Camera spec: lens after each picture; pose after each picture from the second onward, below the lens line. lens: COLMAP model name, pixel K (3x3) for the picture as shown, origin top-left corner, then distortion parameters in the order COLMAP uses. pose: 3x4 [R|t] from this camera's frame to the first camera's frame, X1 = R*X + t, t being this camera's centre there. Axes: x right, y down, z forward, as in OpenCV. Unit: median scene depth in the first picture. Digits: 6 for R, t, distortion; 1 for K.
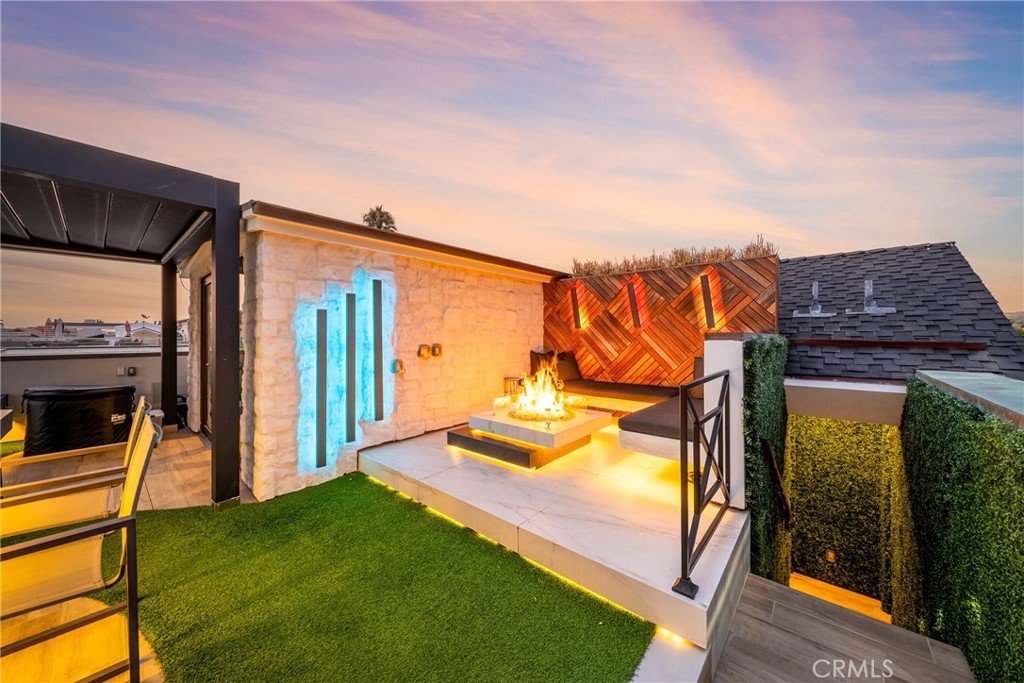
lens RADIAL K [[365.5, 0, 508.2], [0, 365.5, 334.8], [0, 0, 1]] dist [-0.008516, 0.000157]
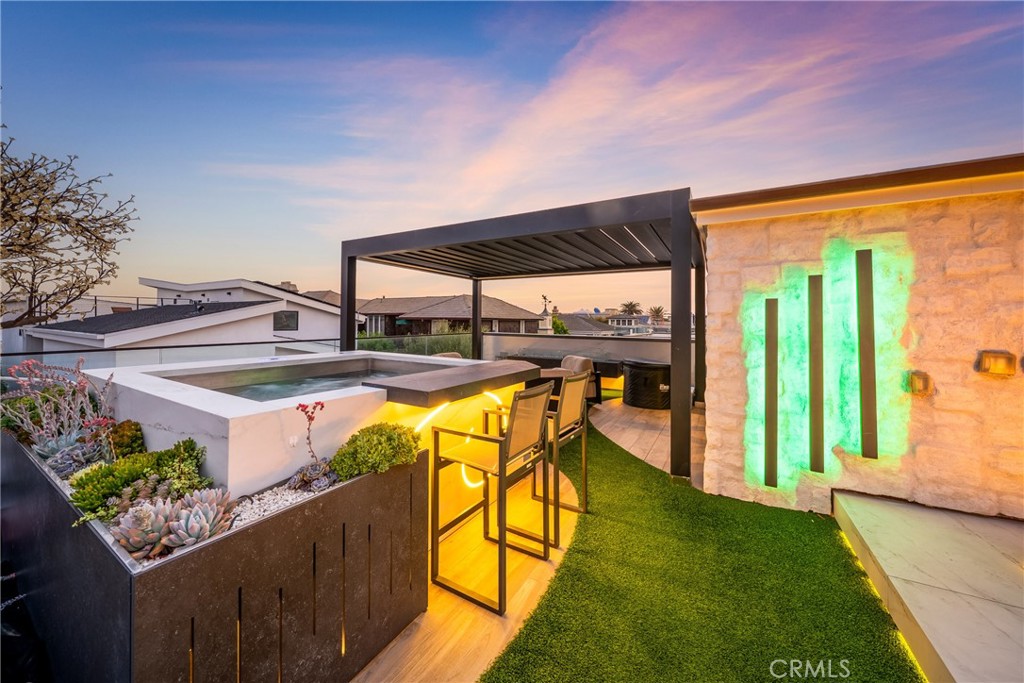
lens RADIAL K [[365.5, 0, 504.0], [0, 365.5, 317.4], [0, 0, 1]] dist [-0.008516, 0.000157]
pose [[0.183843, -0.007757, -0.982925, 0.199416], [-0.011778, 0.999880, -0.010094, -0.010364], [0.982885, 0.013433, 0.183730, 0.237079]]
